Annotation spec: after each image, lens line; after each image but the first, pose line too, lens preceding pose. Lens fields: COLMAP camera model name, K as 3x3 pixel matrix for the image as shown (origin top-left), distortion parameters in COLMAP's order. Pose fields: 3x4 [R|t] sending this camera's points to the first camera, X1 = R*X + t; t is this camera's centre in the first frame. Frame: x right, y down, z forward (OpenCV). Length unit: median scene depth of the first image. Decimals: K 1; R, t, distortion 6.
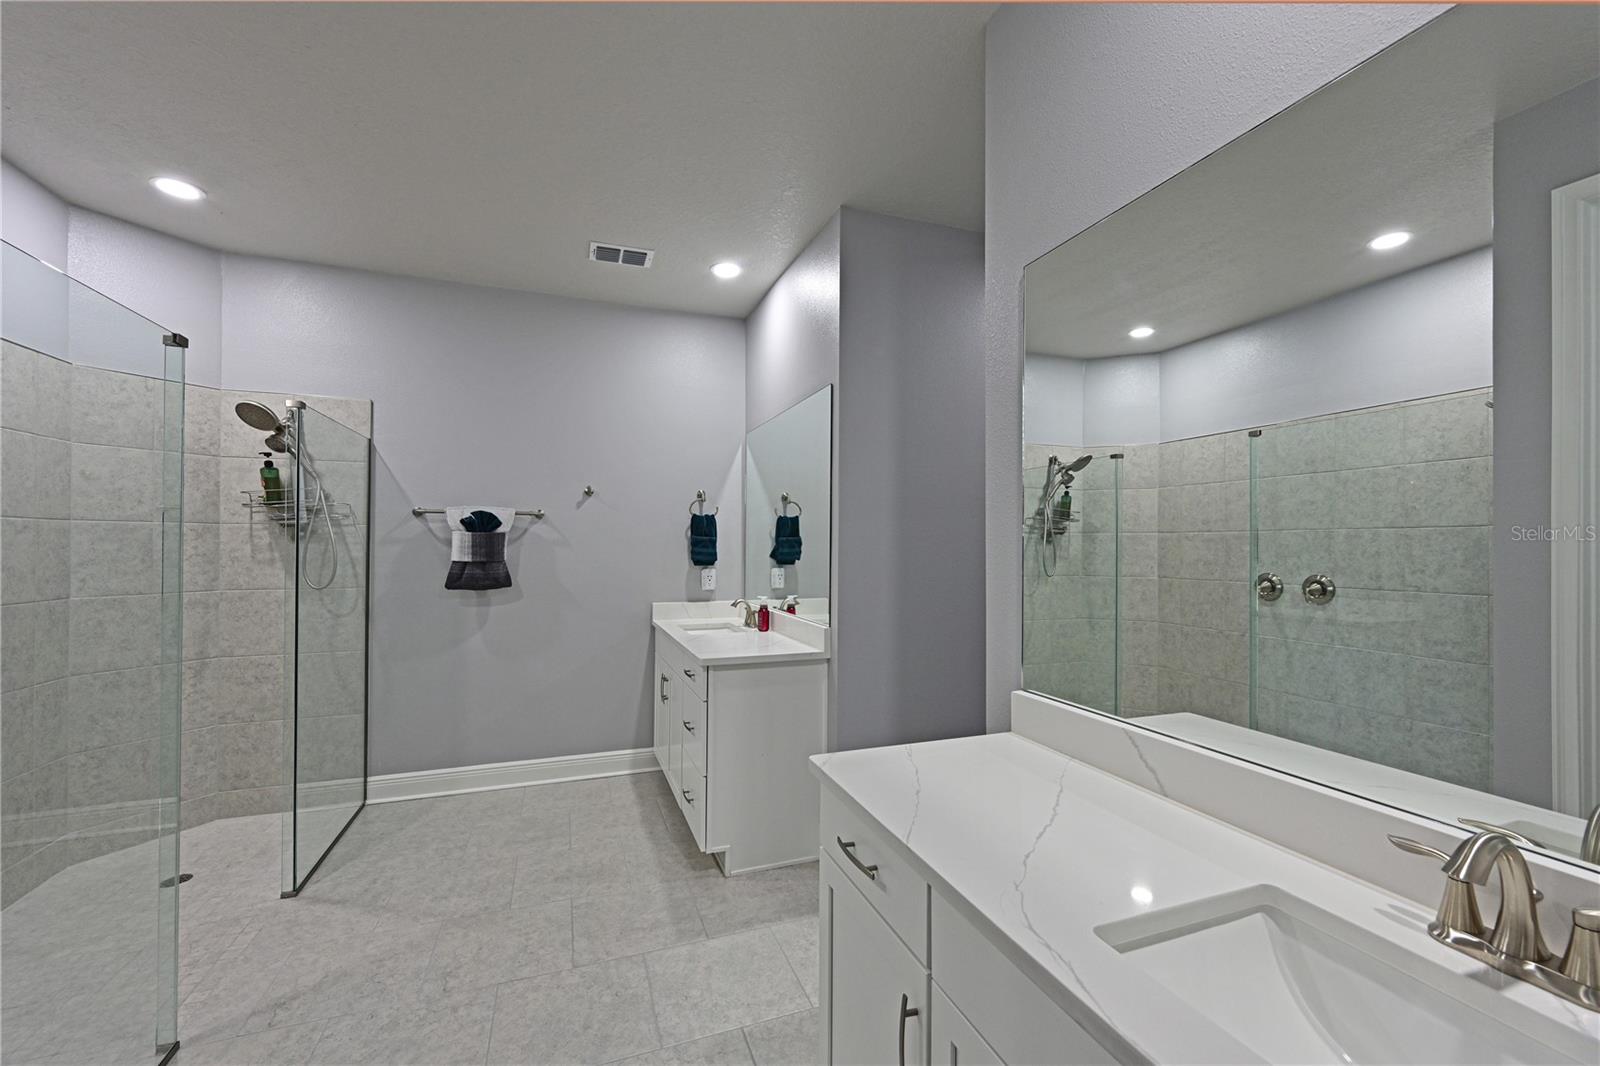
lens RADIAL K [[648.4, 0, 796.4], [0, 648.4, 535.9], [0, 0, 1]] dist [0.001242, 0.000103]
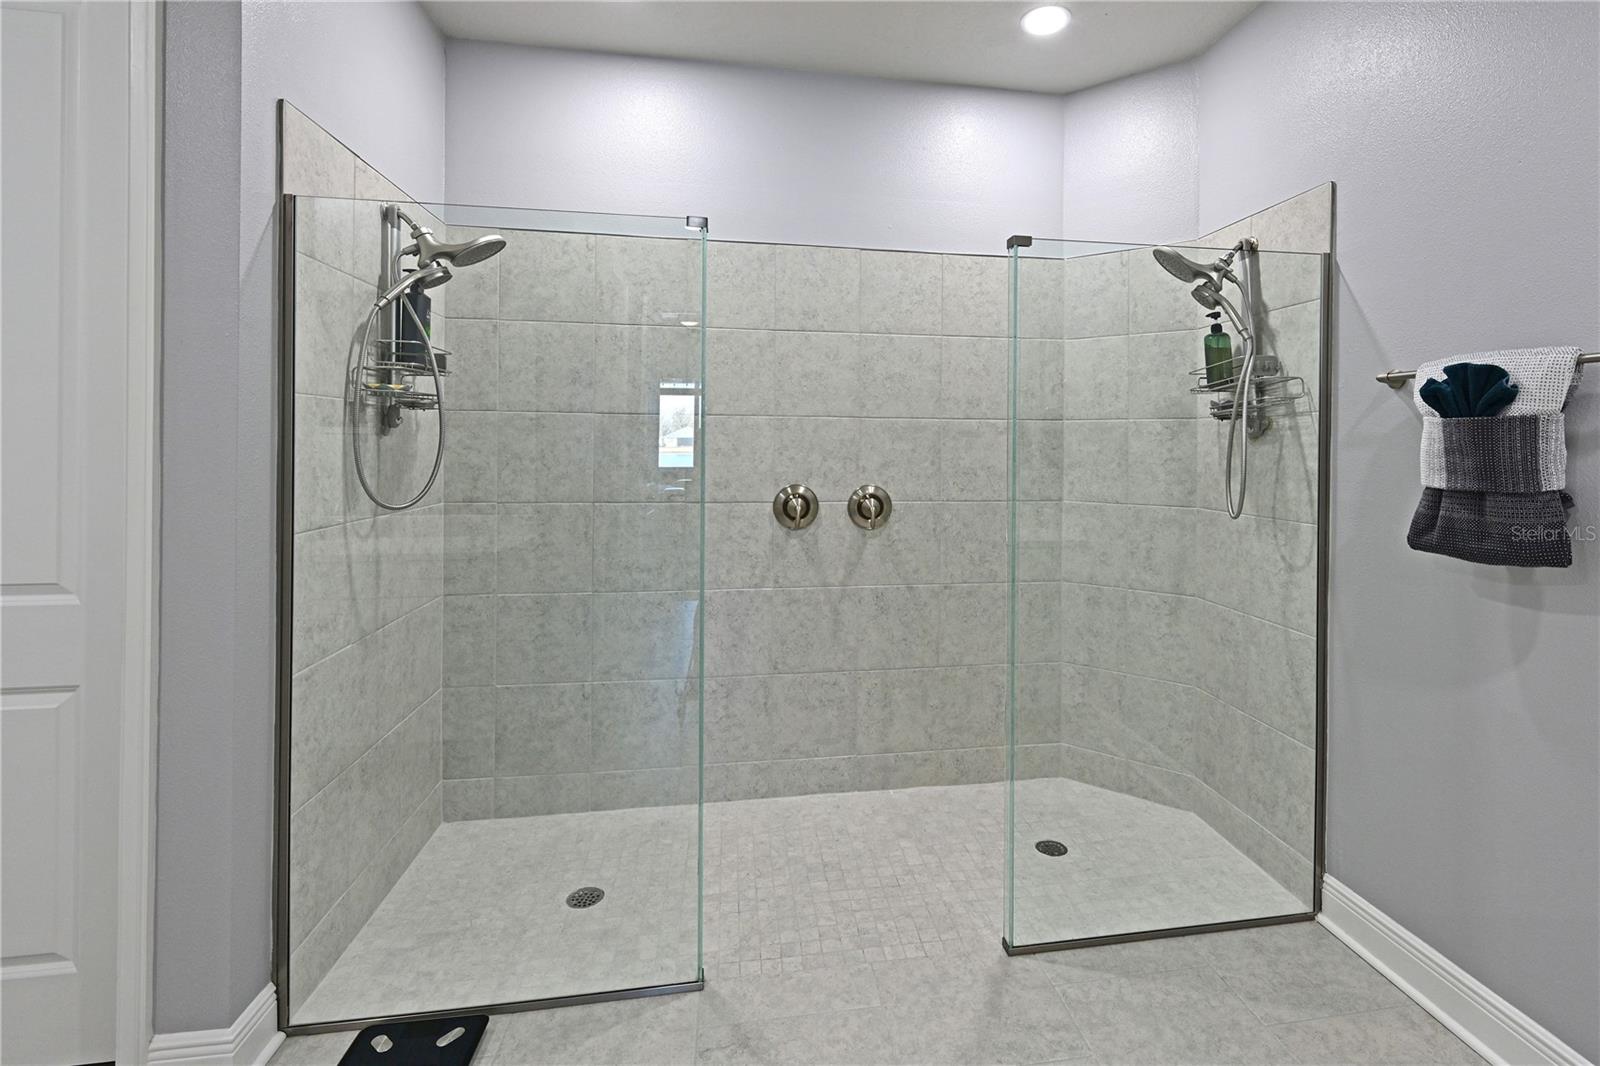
lens RADIAL K [[739.8, 0, 801.6], [0, 739.8, 442.3], [0, 0, 1]] dist [-0.000146, 0.000107]
pose [[-0.164075, -0.003729, -0.986441, 0.029834], [0.004707, 0.999979, -0.004563, 0.009958], [0.986437, -0.005392, -0.164054, 0.673279]]
